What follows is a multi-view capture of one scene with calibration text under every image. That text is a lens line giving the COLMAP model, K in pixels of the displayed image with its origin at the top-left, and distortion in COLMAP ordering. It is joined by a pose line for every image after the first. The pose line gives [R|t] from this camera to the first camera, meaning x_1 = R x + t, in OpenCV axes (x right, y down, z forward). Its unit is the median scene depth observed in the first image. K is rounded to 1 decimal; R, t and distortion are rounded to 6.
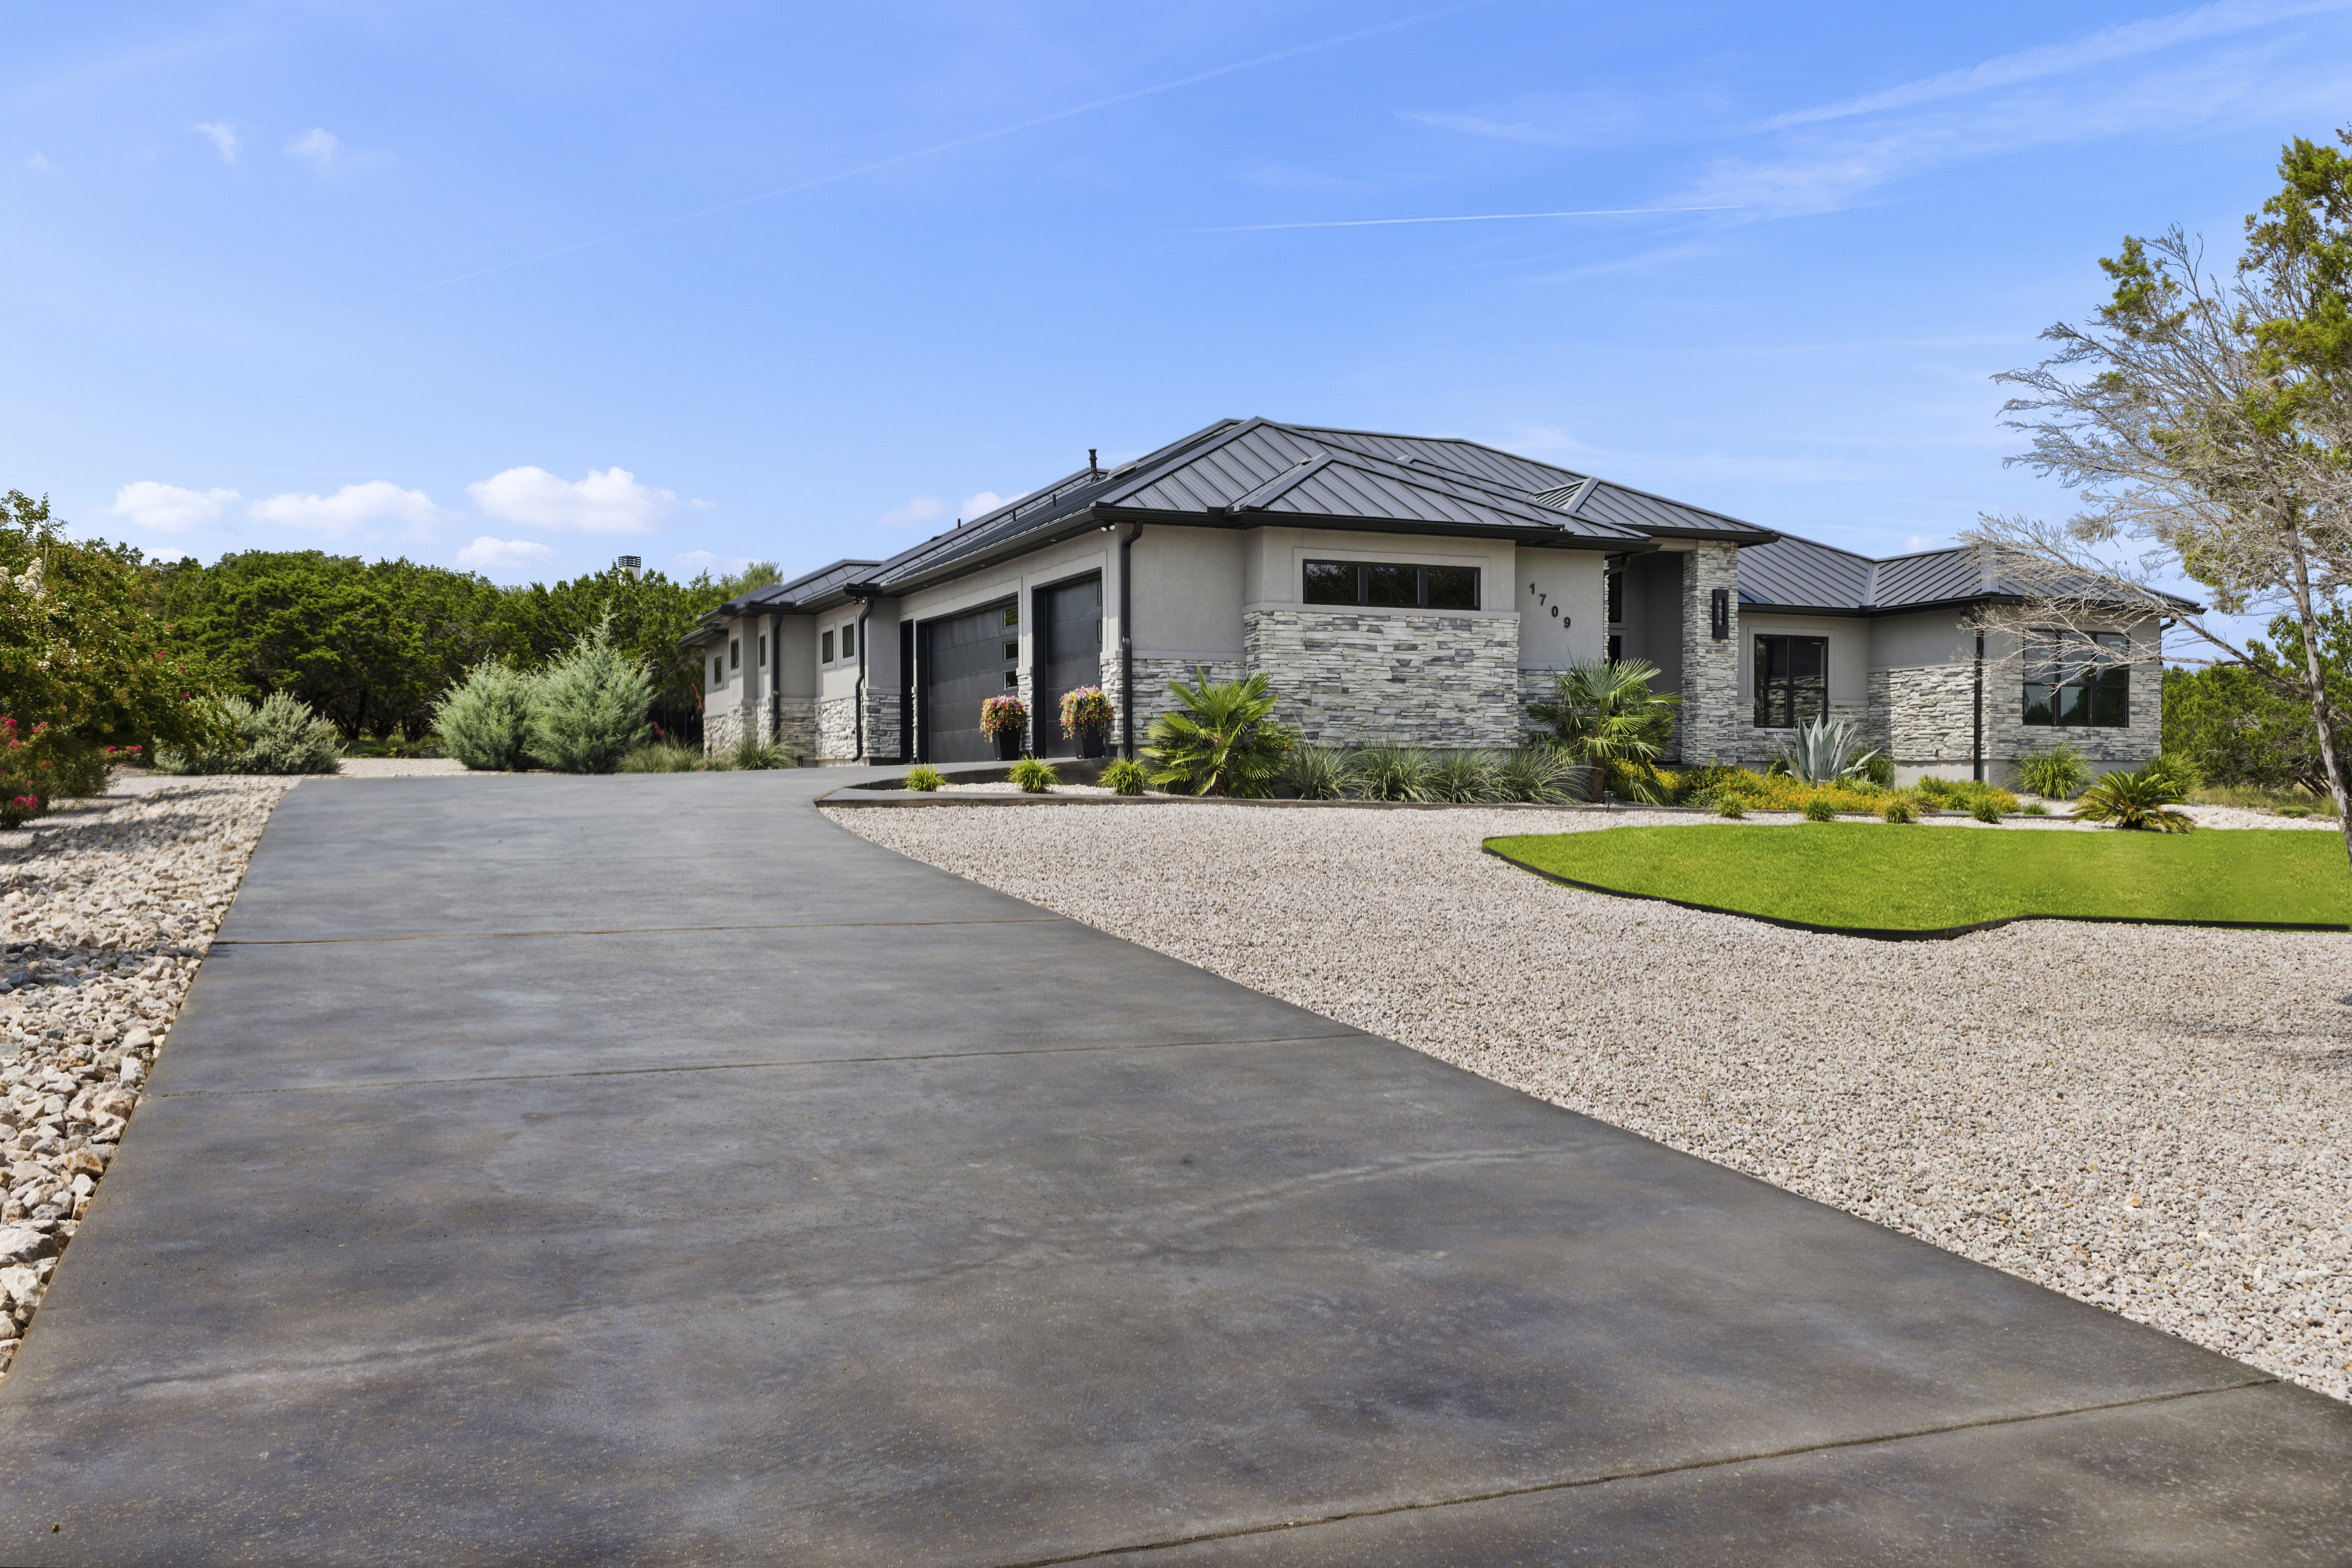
lens RADIAL K [[1897.0, 0, 1184.2], [0, 1897.0, 710.1], [0, 0, 1]] dist [0.036590, 0.003136]
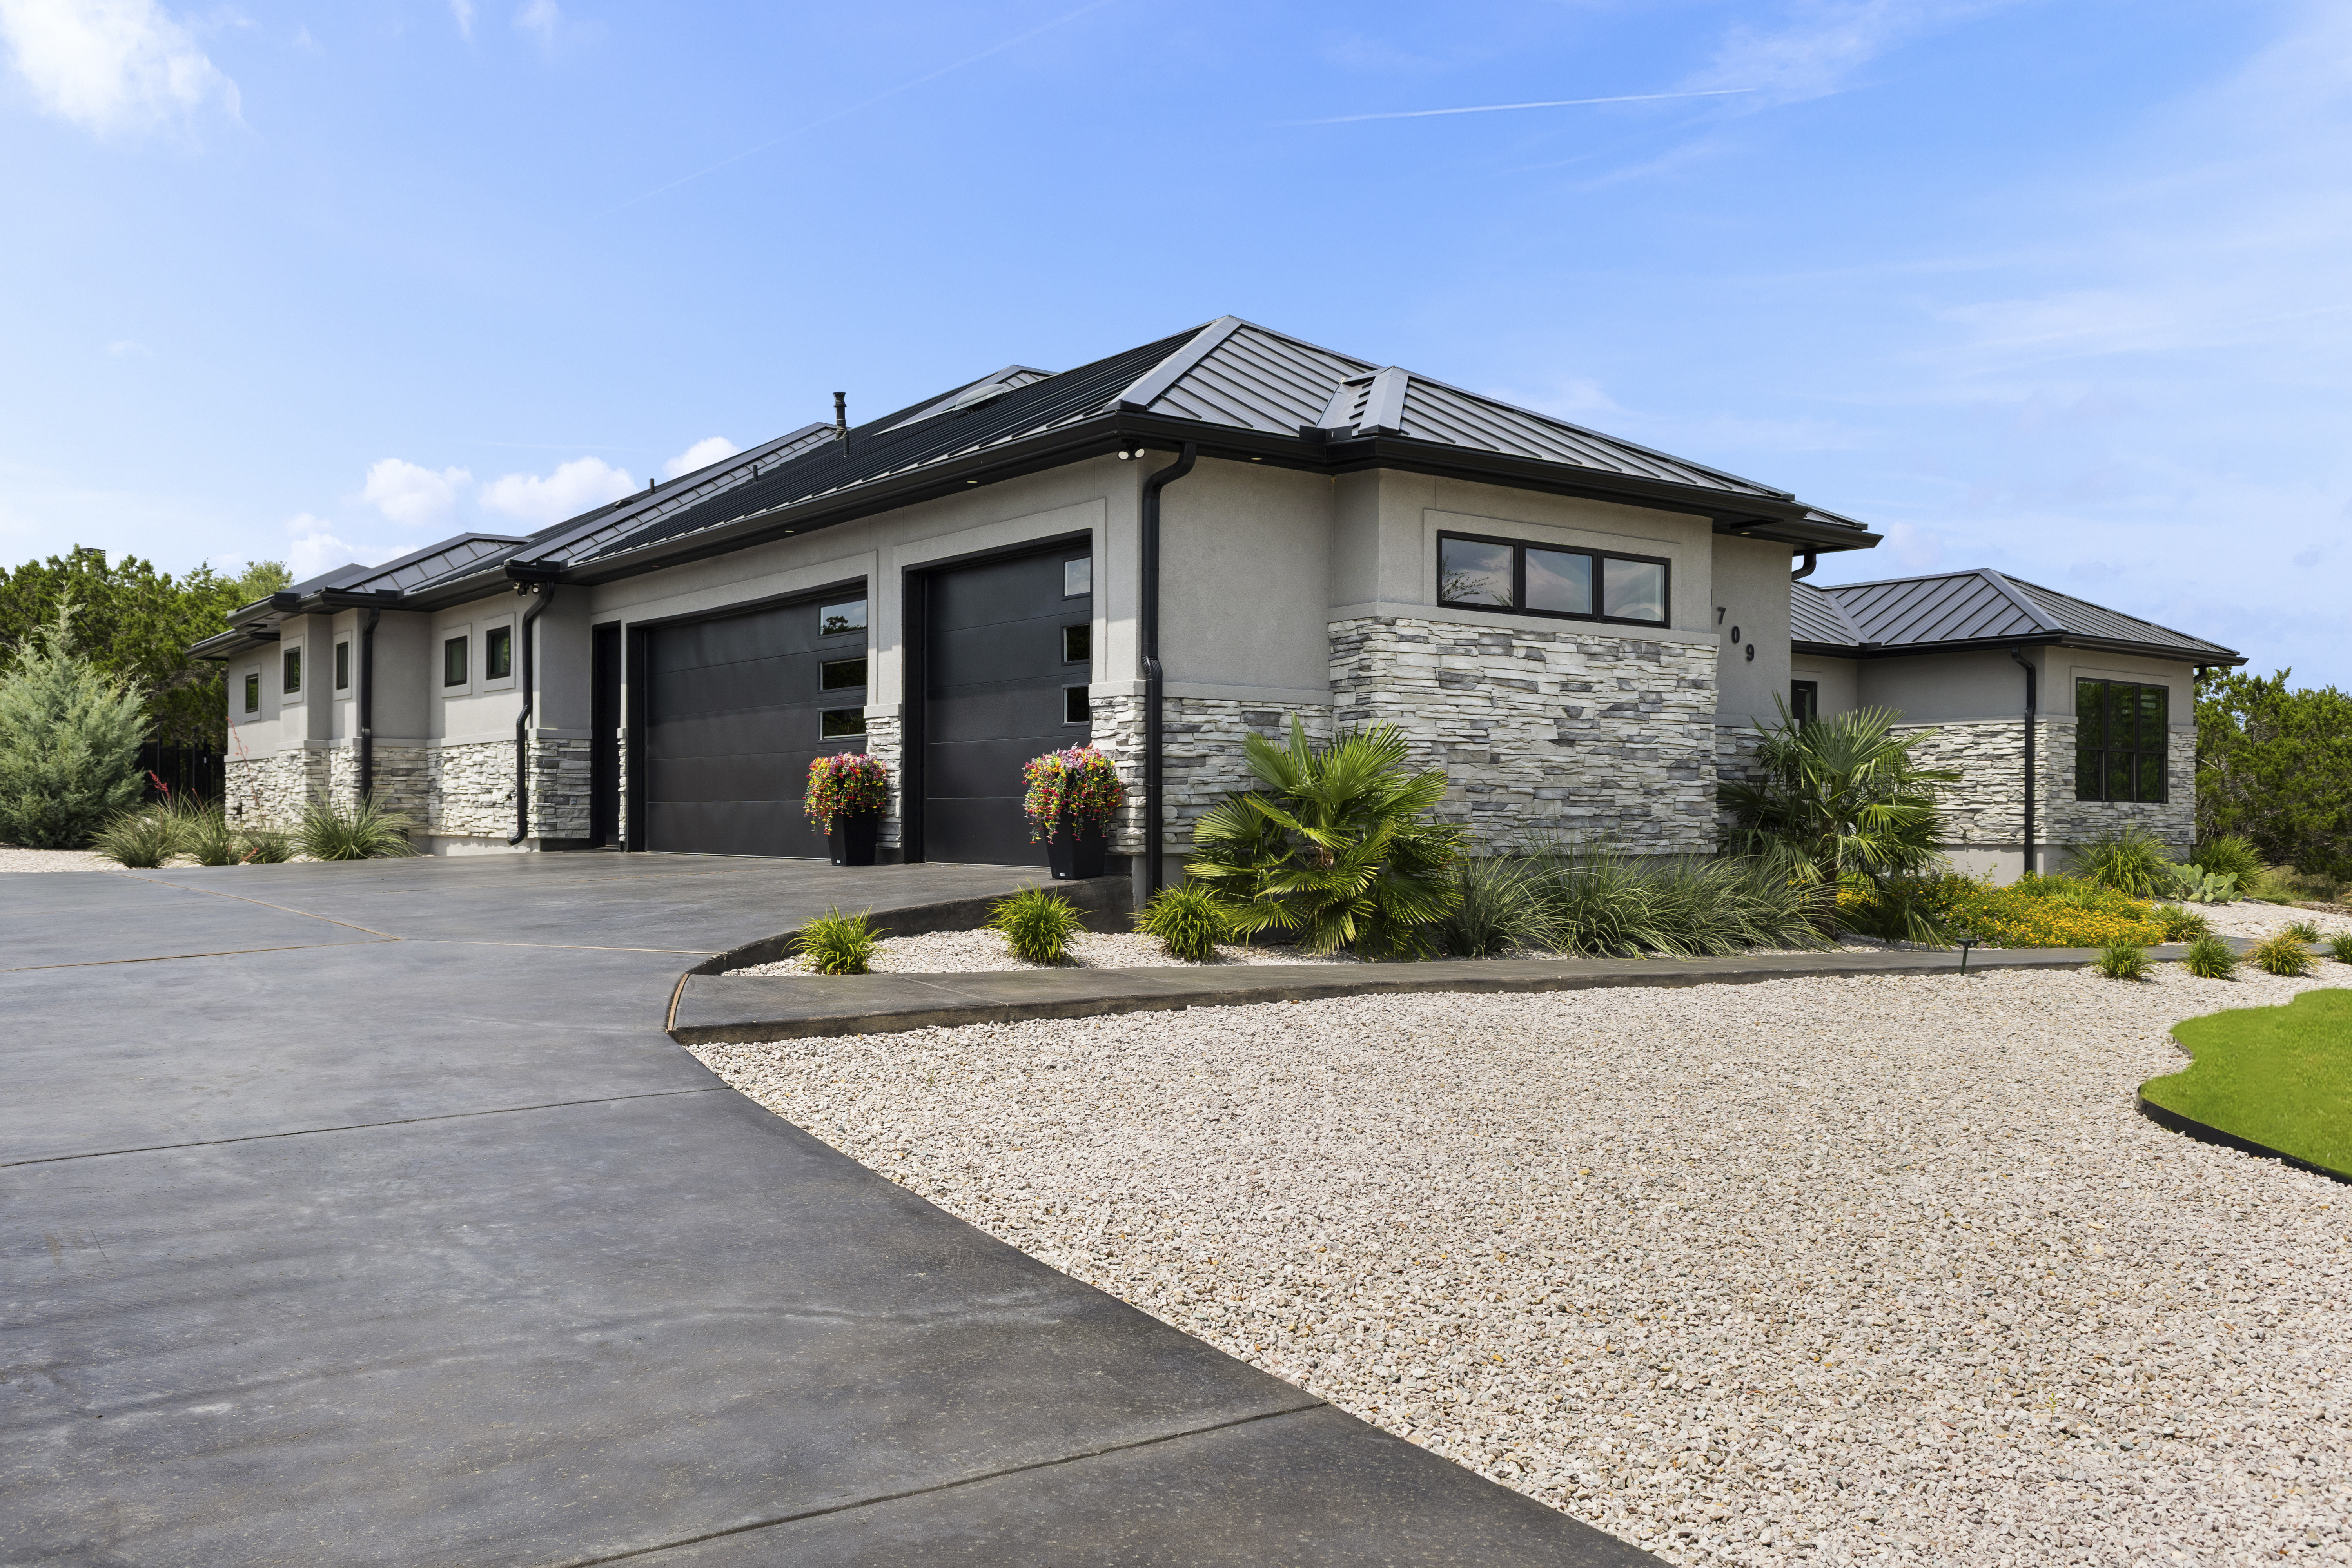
lens RADIAL K [[1897.0, 0, 1184.2], [0, 1897.0, 710.1], [0, 0, 1]] dist [0.036590, 0.003136]
pose [[0.971965, 0.019905, 0.234281, -0.110550], [-0.016024, 0.999701, -0.018459, -0.009823], [-0.234579, 0.014187, 0.971994, 0.347833]]
